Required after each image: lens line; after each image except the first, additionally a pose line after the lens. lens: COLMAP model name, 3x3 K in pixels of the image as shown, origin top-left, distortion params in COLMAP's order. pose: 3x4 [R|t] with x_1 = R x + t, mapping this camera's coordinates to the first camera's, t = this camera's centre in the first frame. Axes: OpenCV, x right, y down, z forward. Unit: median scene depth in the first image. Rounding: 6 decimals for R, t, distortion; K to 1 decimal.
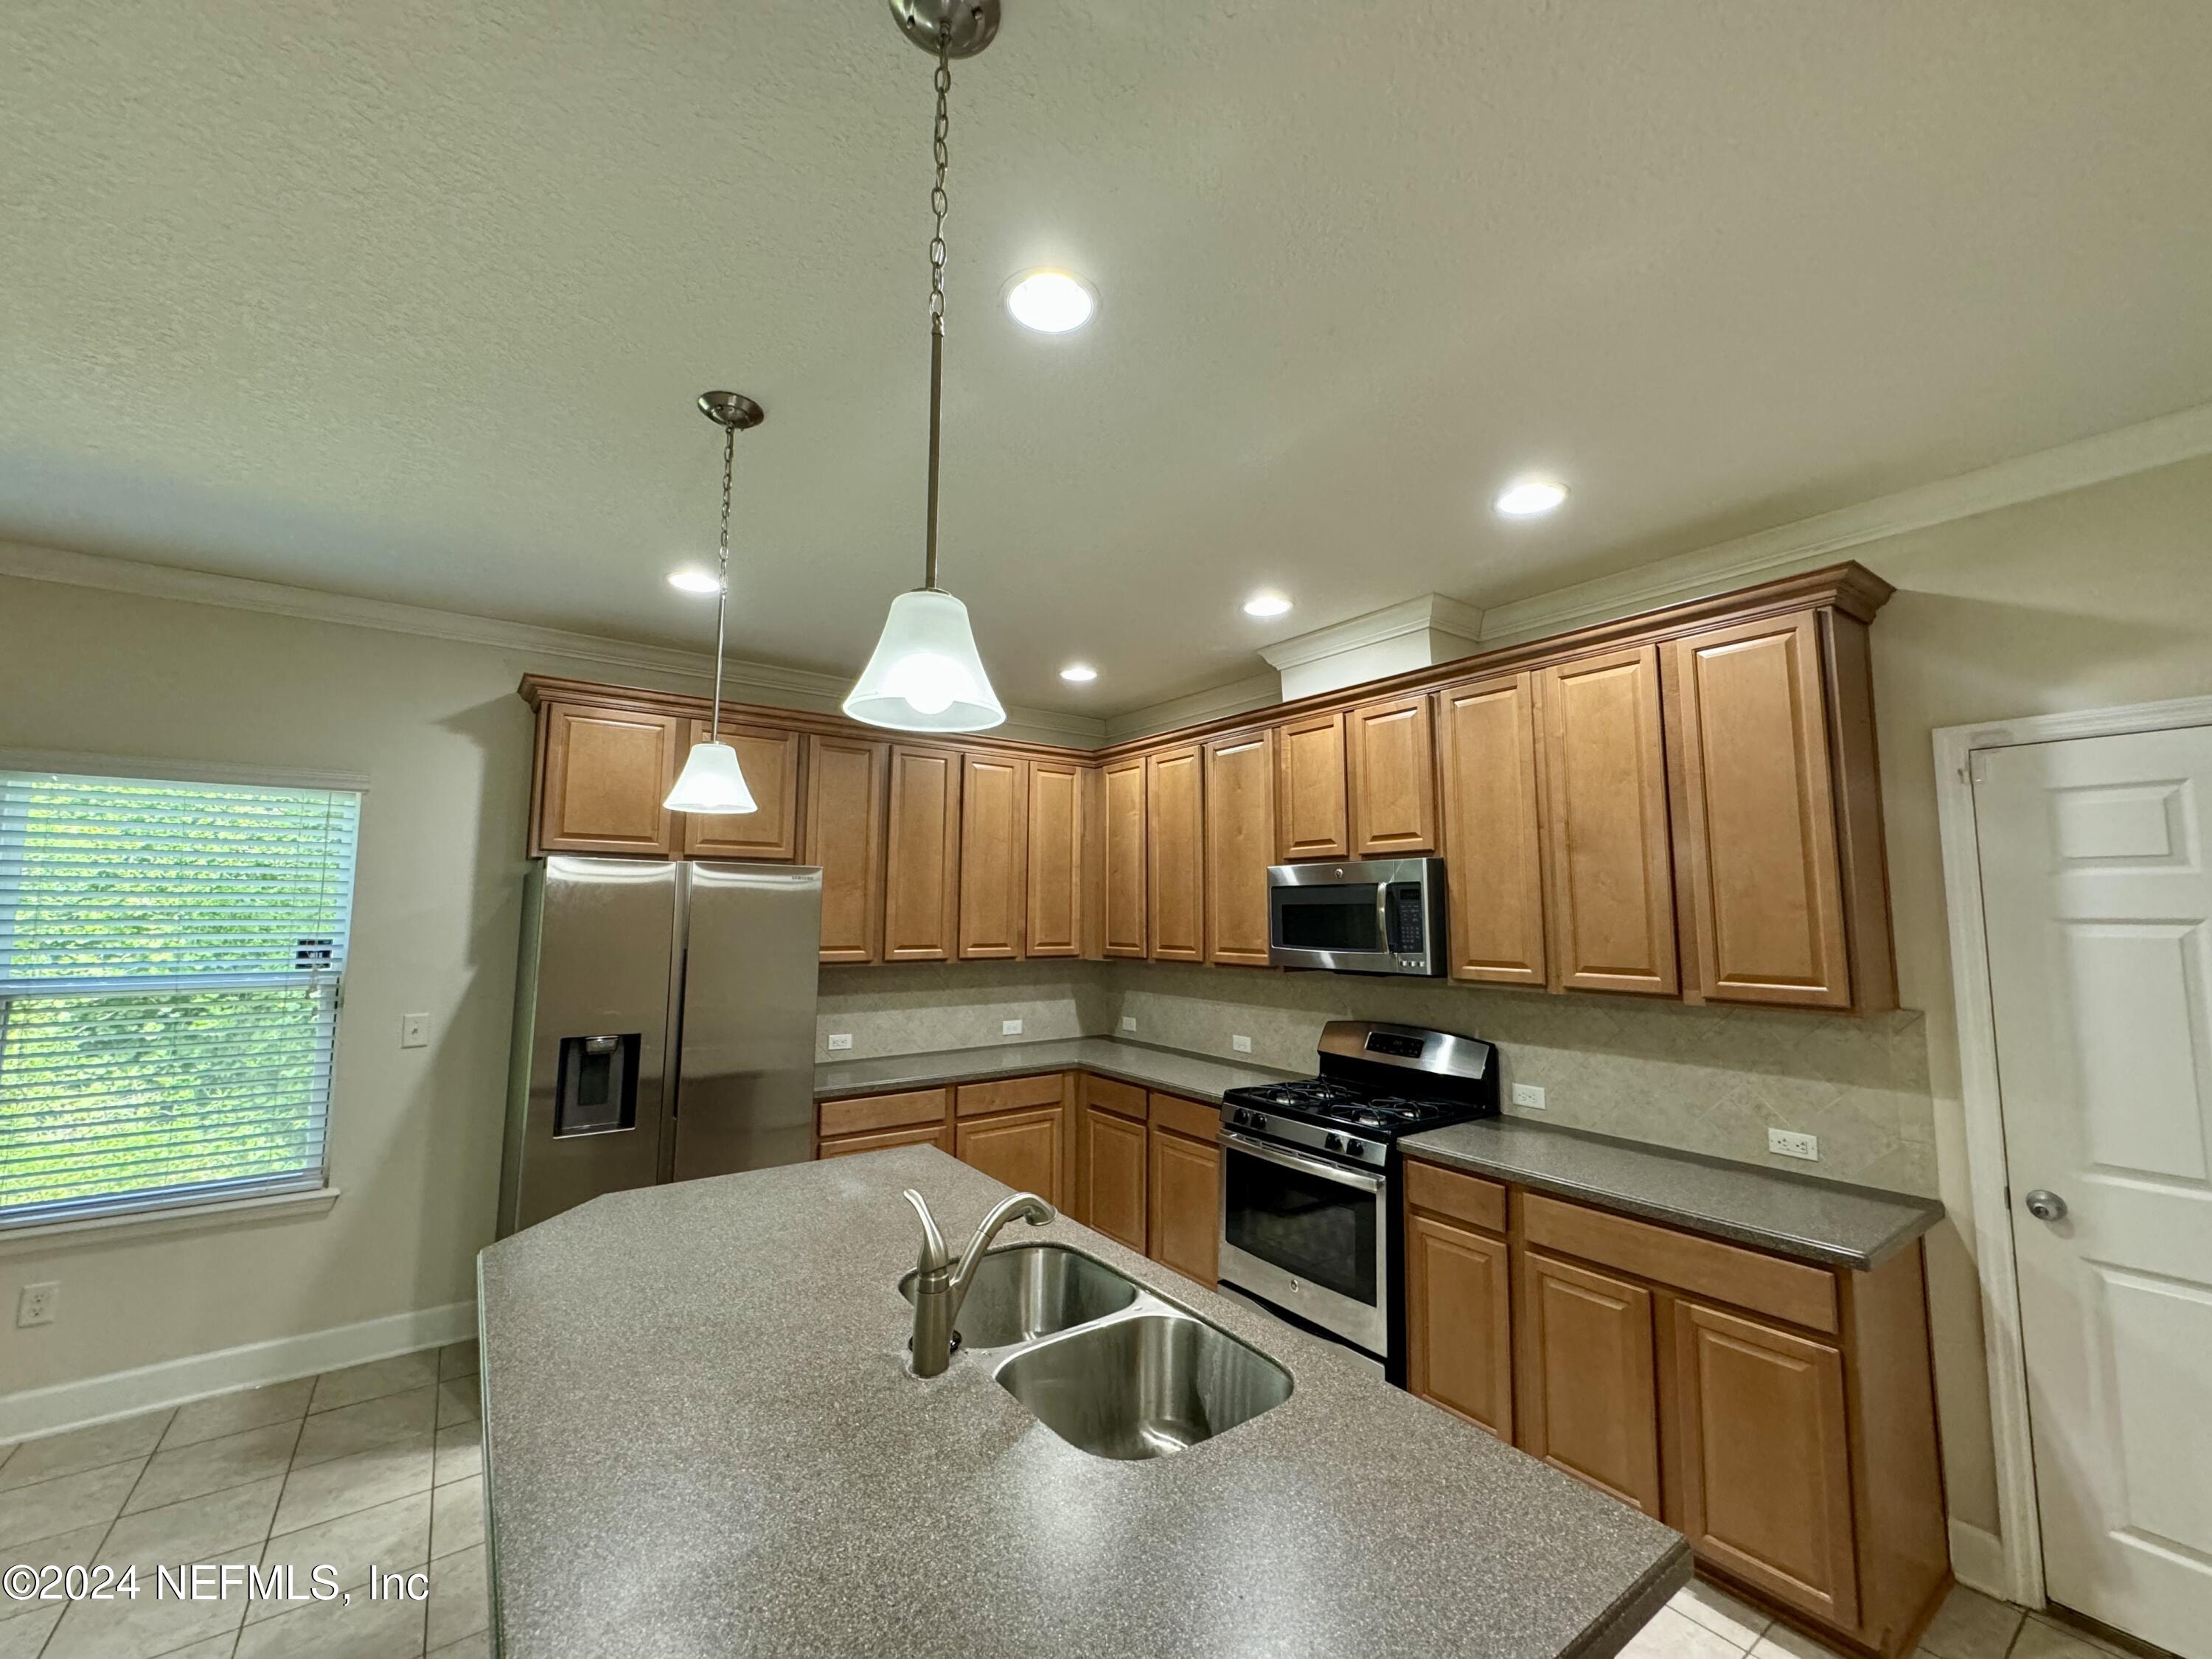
lens RADIAL K [[888.8, 0, 1106.0], [0, 888.8, 829.5], [0, 0, 1]] dist [0.001970, 0.000209]
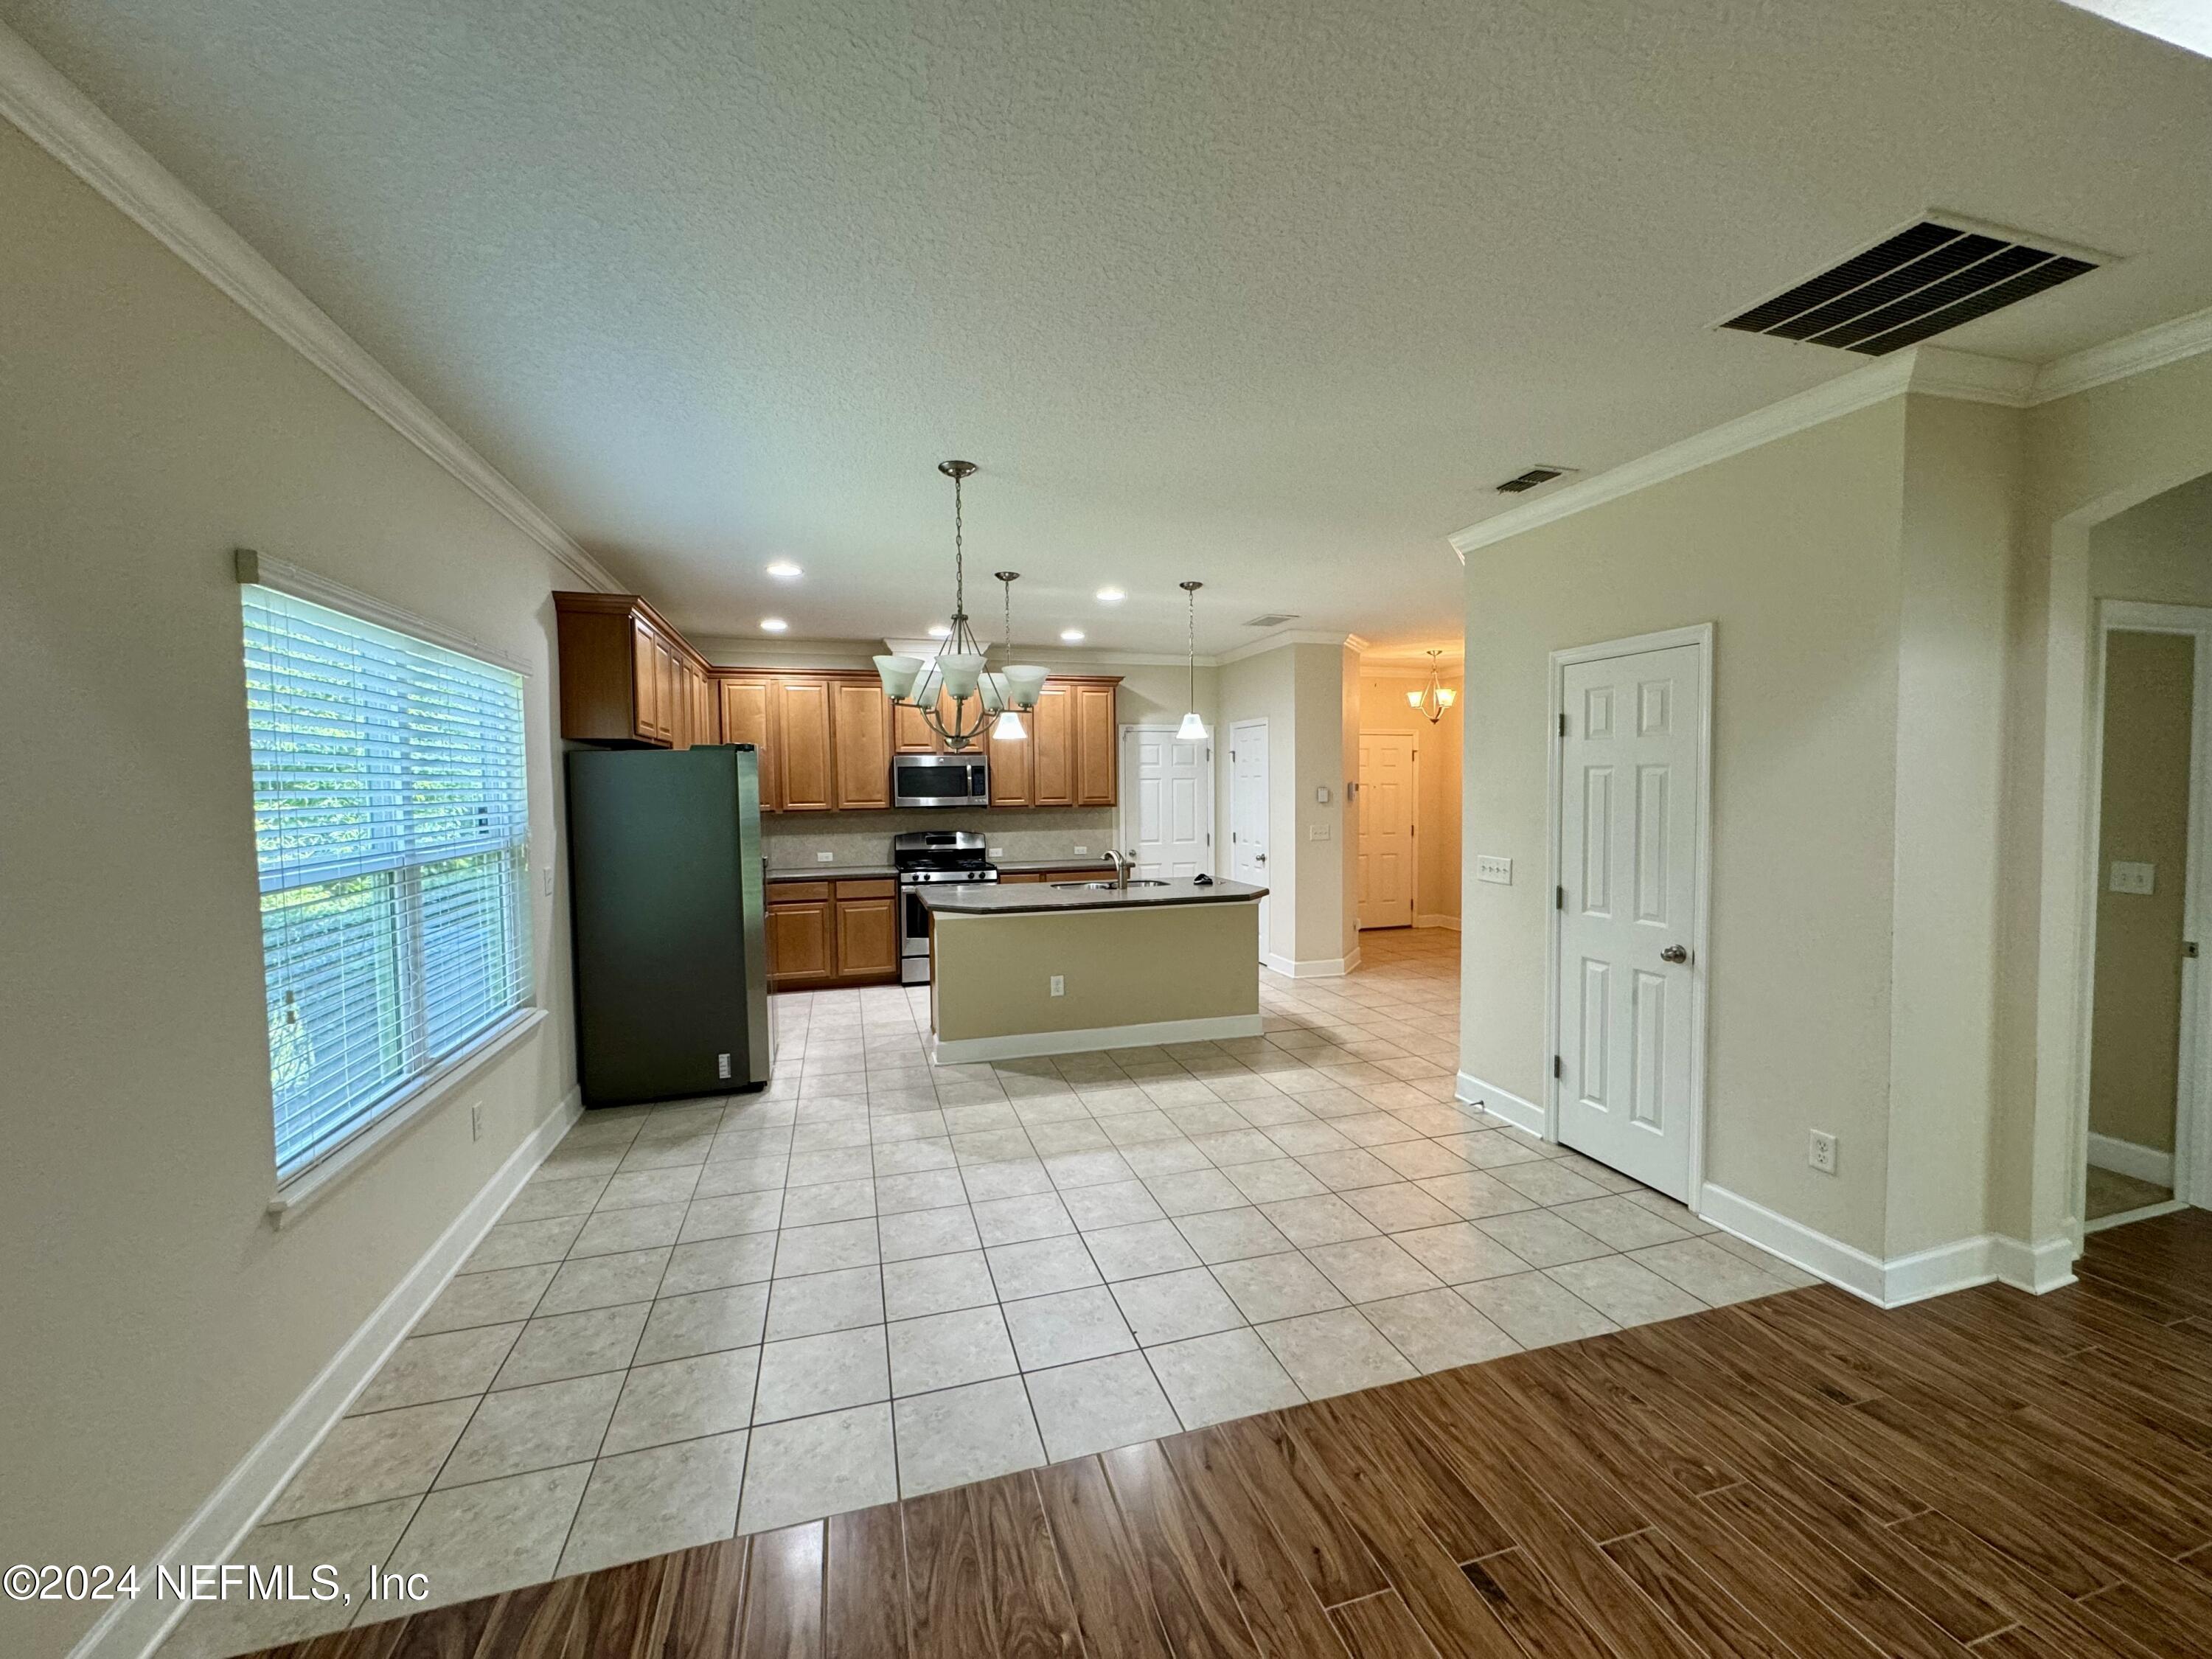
lens RADIAL K [[878.3, 0, 1106.0], [0, 878.3, 829.5], [0, 0, 1]] dist [-0.000244, -0.000055]
pose [[0.336357, -0.057746, 0.939962, -1.977656], [-0.073803, 0.993432, 0.087441, -0.001096], [-0.938838, -0.098783, 0.329886, -0.102158]]
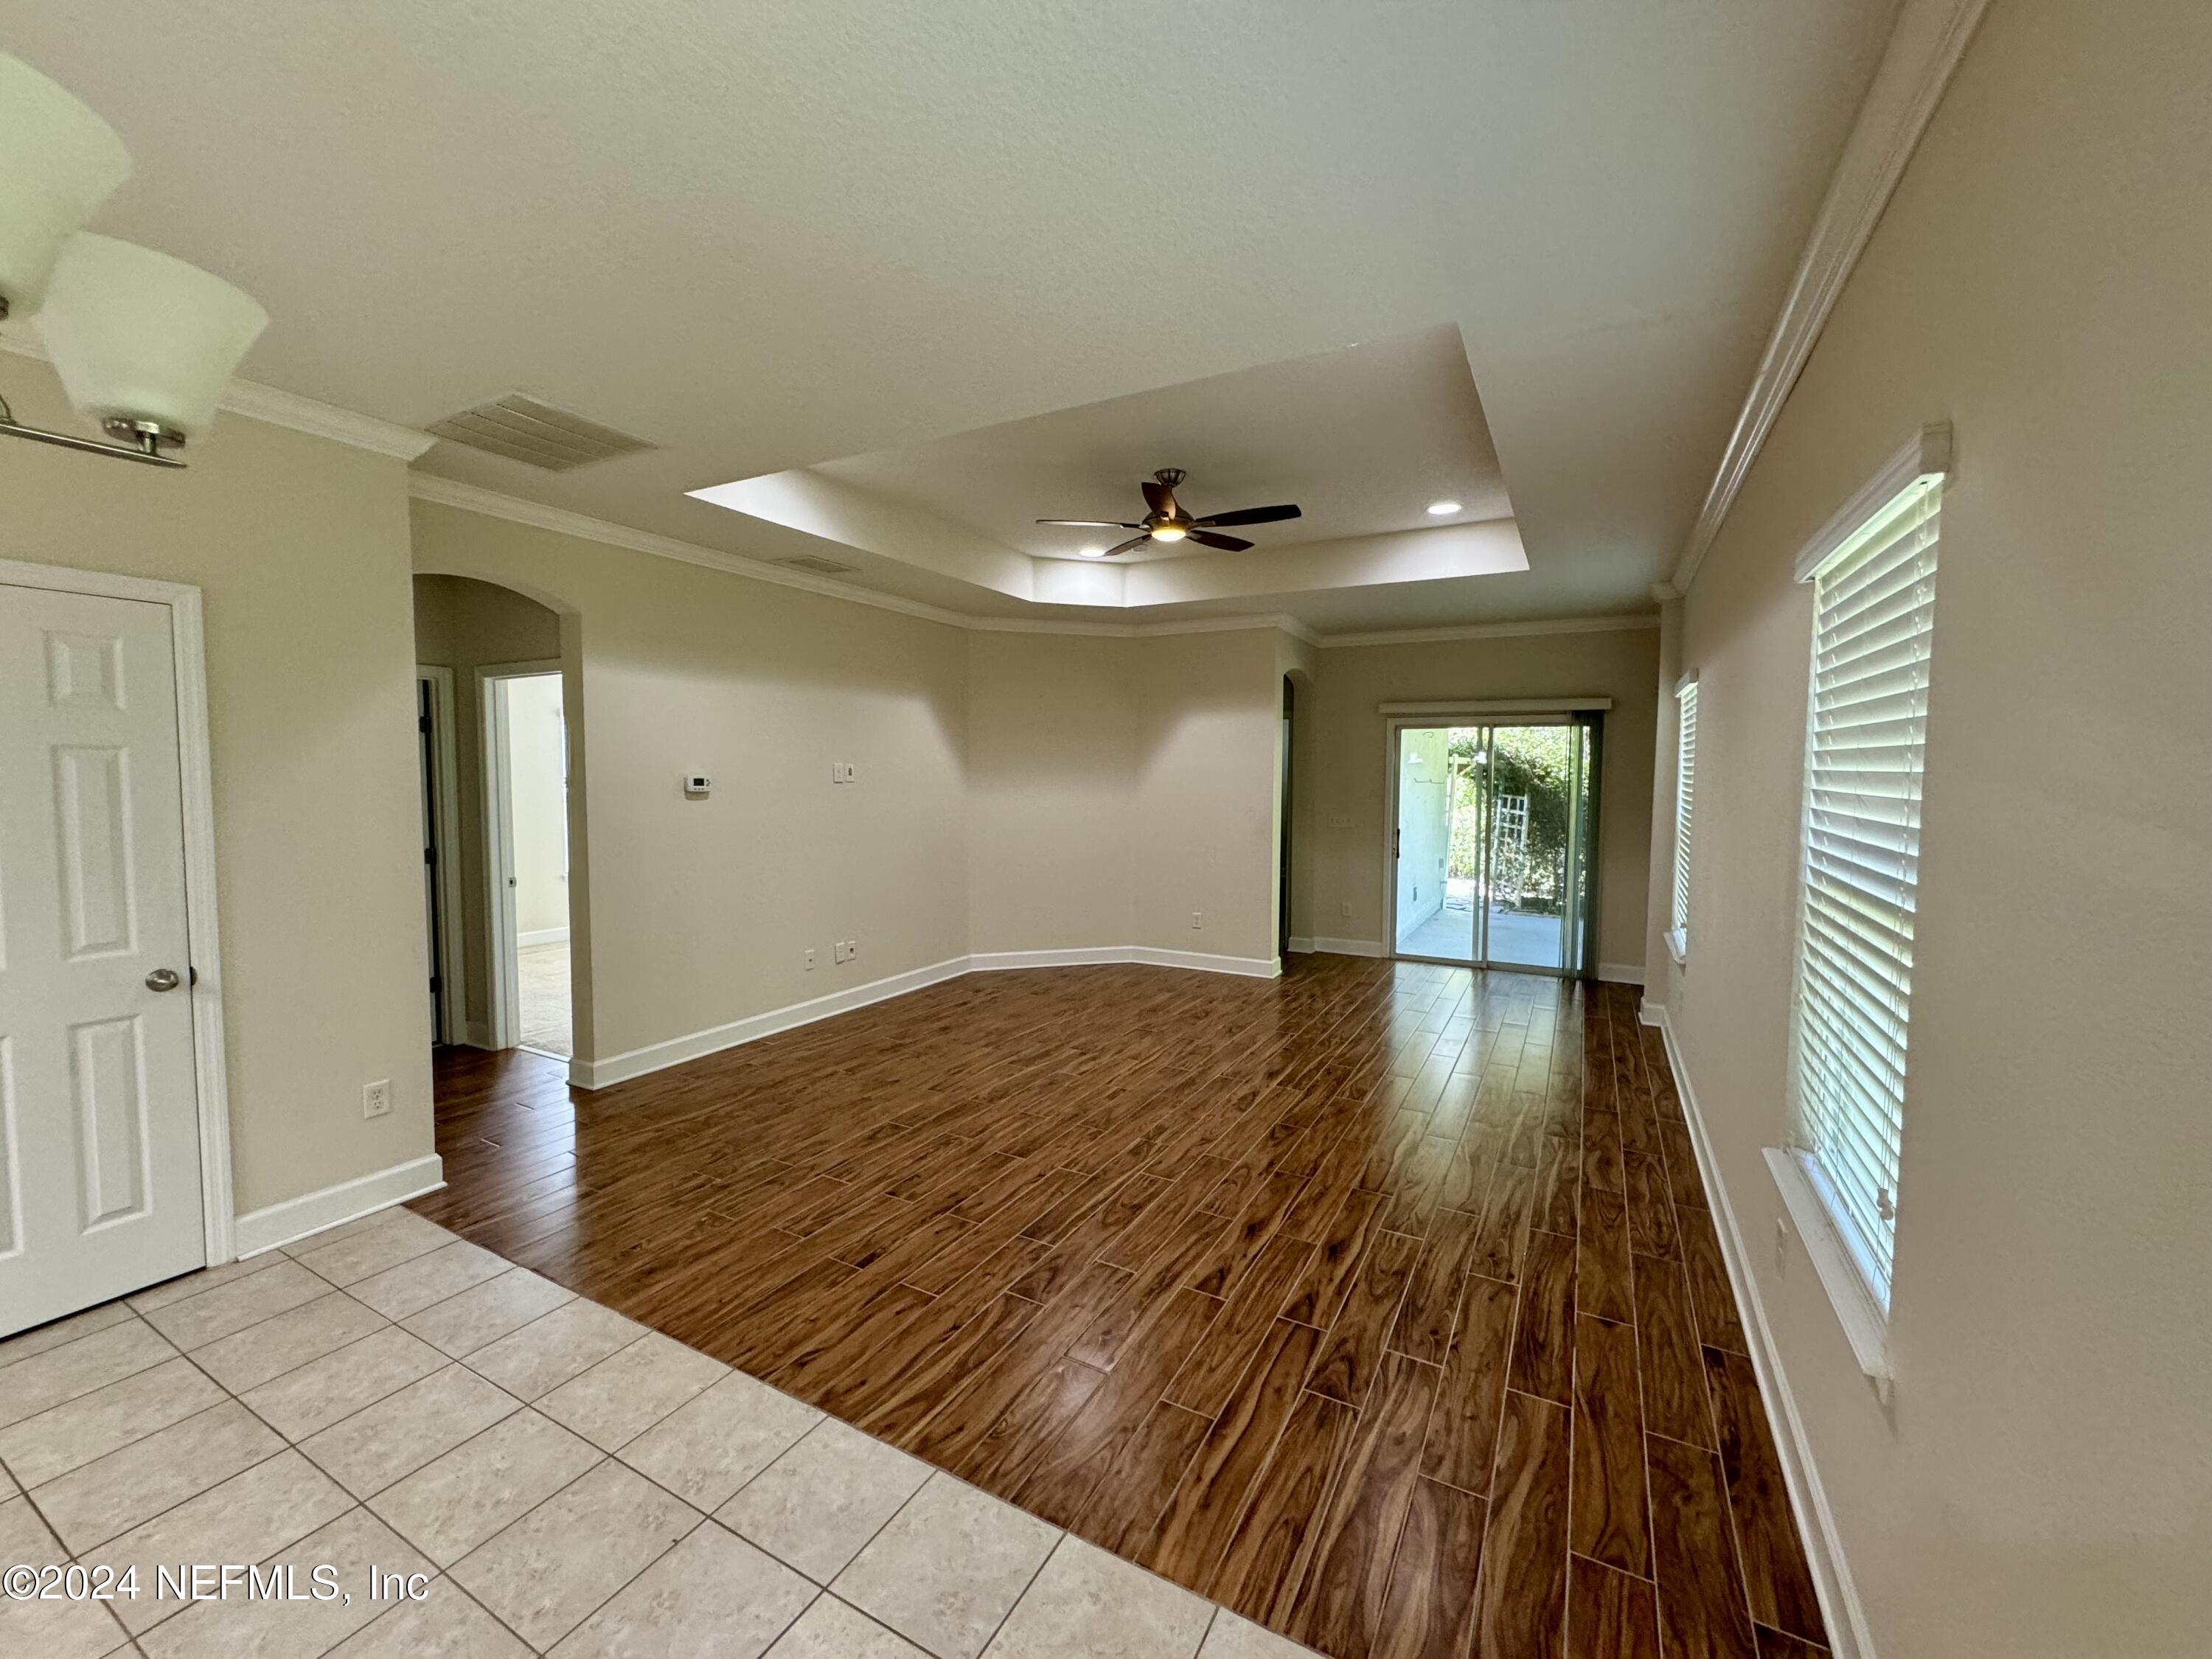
lens RADIAL K [[888.8, 0, 1106.0], [0, 888.8, 829.5], [0, 0, 1]] dist [0.001970, 0.000209]
pose [[-0.907379, 0.015257, -0.420037, -1.155501], [0.026847, 0.999404, -0.021696, 0.094665], [0.419456, -0.030963, -0.907247, 0.869744]]
